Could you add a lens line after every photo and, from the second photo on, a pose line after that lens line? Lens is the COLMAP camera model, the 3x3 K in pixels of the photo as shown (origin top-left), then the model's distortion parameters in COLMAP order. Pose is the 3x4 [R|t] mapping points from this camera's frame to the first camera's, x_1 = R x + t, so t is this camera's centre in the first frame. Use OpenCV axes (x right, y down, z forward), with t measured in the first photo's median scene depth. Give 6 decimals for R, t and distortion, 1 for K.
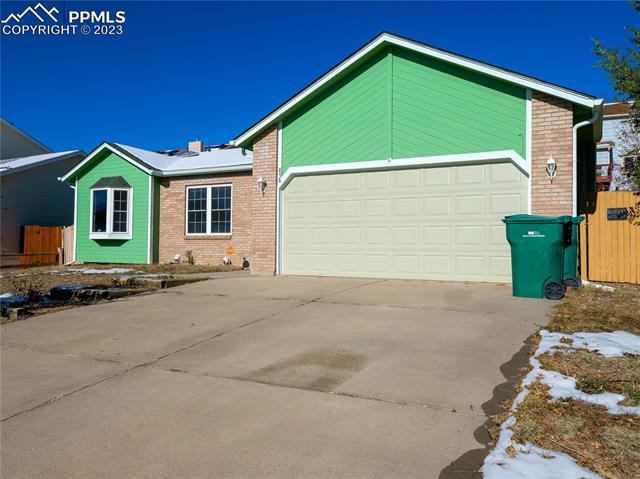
lens RADIAL K [[521.9, 0, 320.0], [0, 521.9, 239.5], [0, 0, 1]] dist [-0.003462, -0.000894]
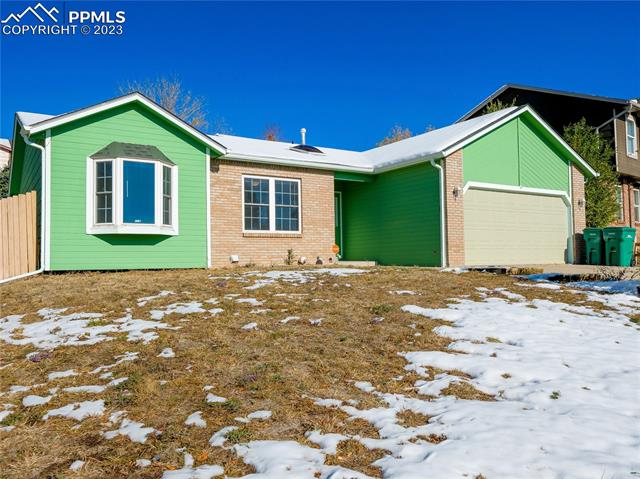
lens RADIAL K [[521.9, 0, 320.0], [0, 521.9, 239.5], [0, 0, 1]] dist [-0.003462, -0.000894]
pose [[0.489338, 0.019113, 0.871885, -0.940376], [0.000622, 0.999752, -0.022265, 0.022716], [-0.872094, 0.011437, 0.489205, 0.483623]]
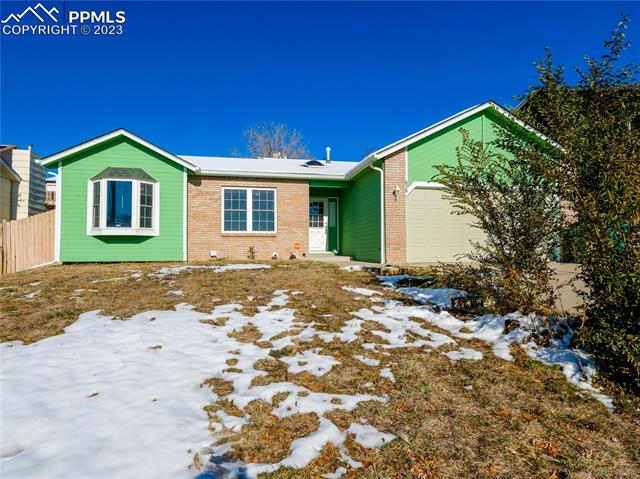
lens RADIAL K [[375.5, 0, 320.0], [0, 375.5, 239.5], [0, 0, 1]] dist [-0.000036, -0.000127]
pose [[0.767276, 0.009642, 0.641244, -0.598509], [-0.000483, 0.999895, -0.014457, 0.016614], [-0.641316, 0.010782, 0.767201, 0.292261]]
